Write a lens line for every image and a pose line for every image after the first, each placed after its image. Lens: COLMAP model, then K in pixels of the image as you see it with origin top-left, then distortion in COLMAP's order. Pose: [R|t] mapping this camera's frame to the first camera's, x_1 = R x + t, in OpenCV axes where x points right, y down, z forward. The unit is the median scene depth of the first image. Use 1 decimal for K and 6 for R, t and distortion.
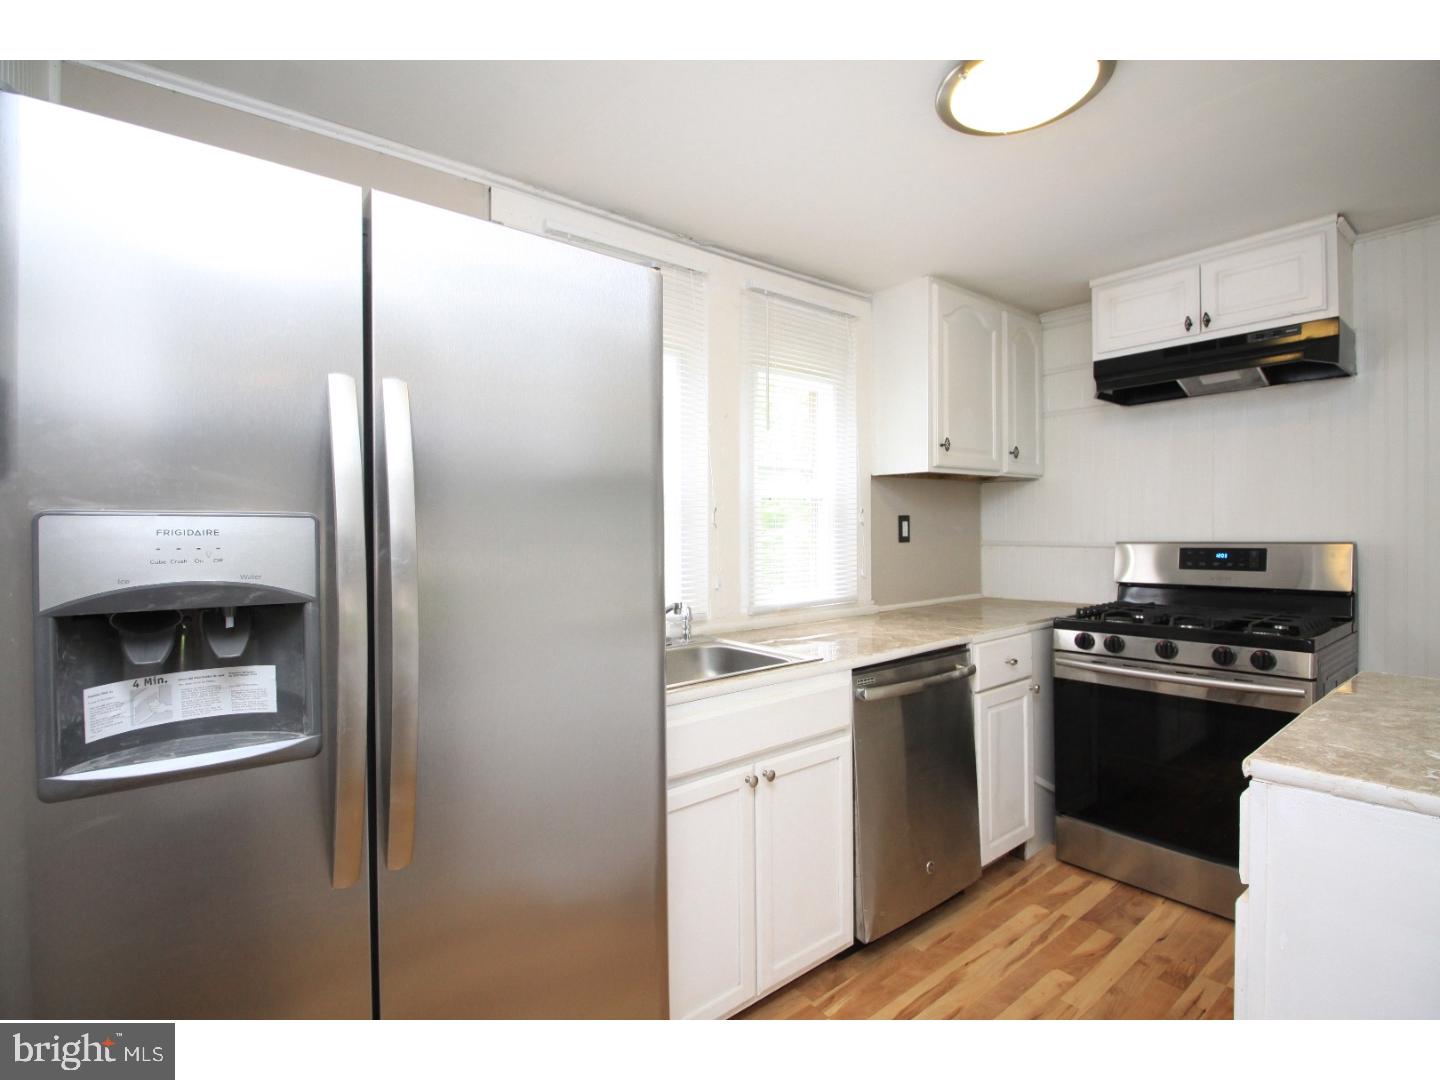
lens RADIAL K [[683.2, 0, 727.3], [0, 683.2, 532.6], [0, 0, 1]] dist [0.001641, 0.000087]
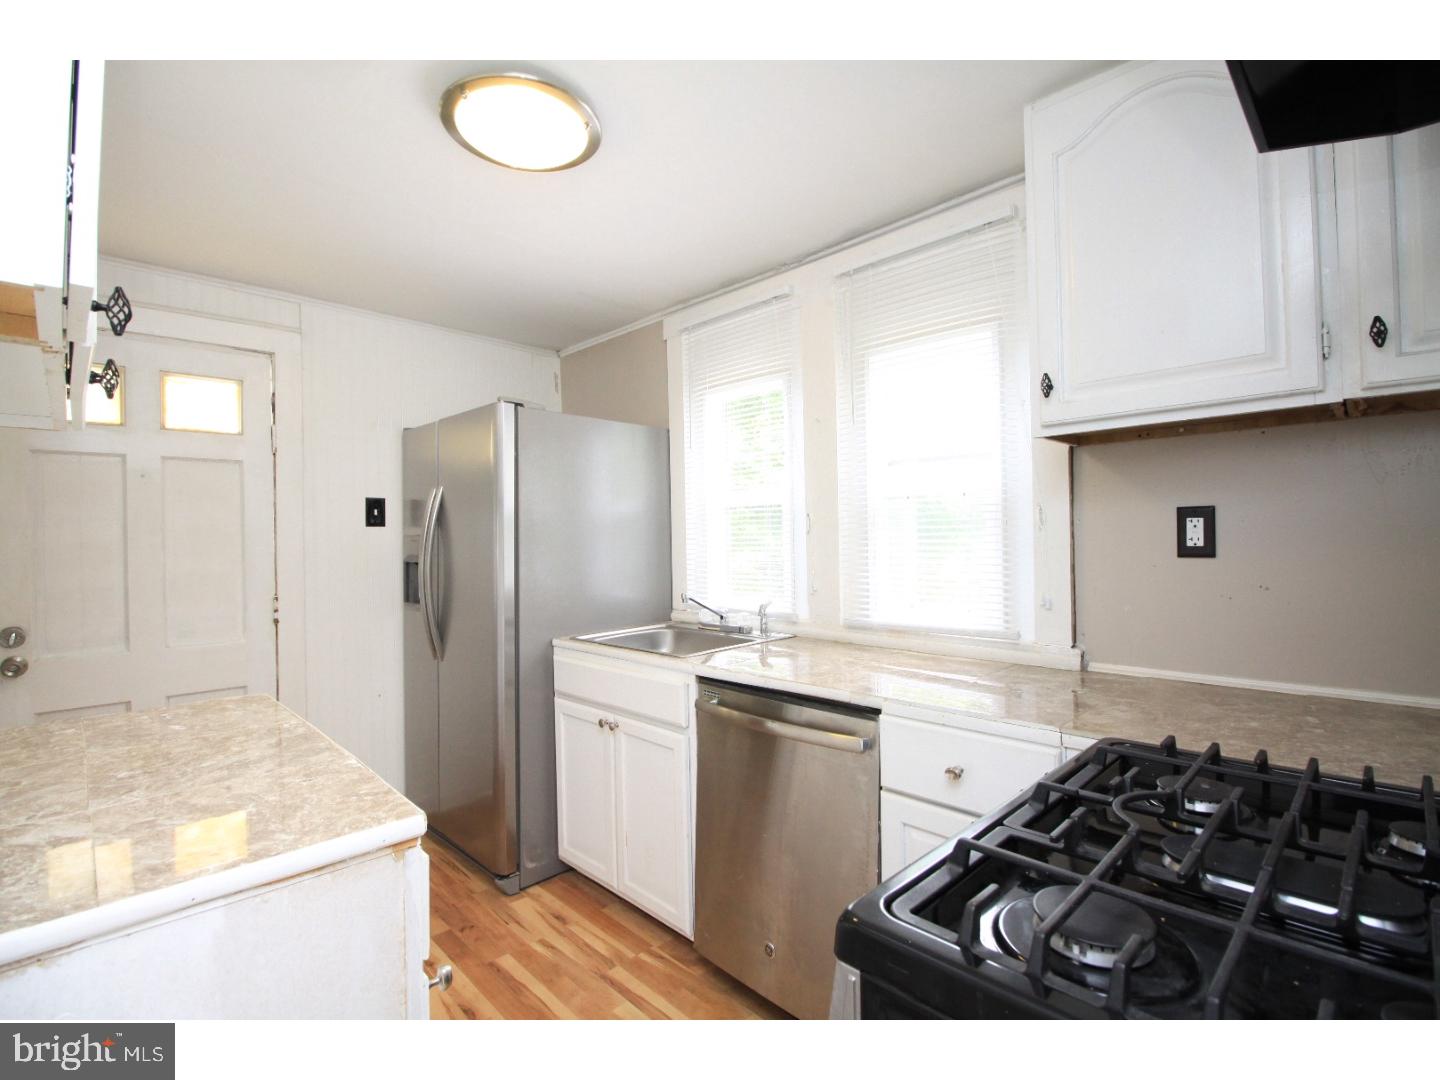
lens RADIAL K [[683.2, 0, 727.9], [0, 683.2, 538.5], [0, 0, 1]] dist [0.001641, 0.000087]
pose [[0.101246, 0.010280, -0.994808, 0.908084], [0.008592, 0.999900, 0.011207, -0.011350], [0.994824, -0.009682, 0.101148, 0.717006]]
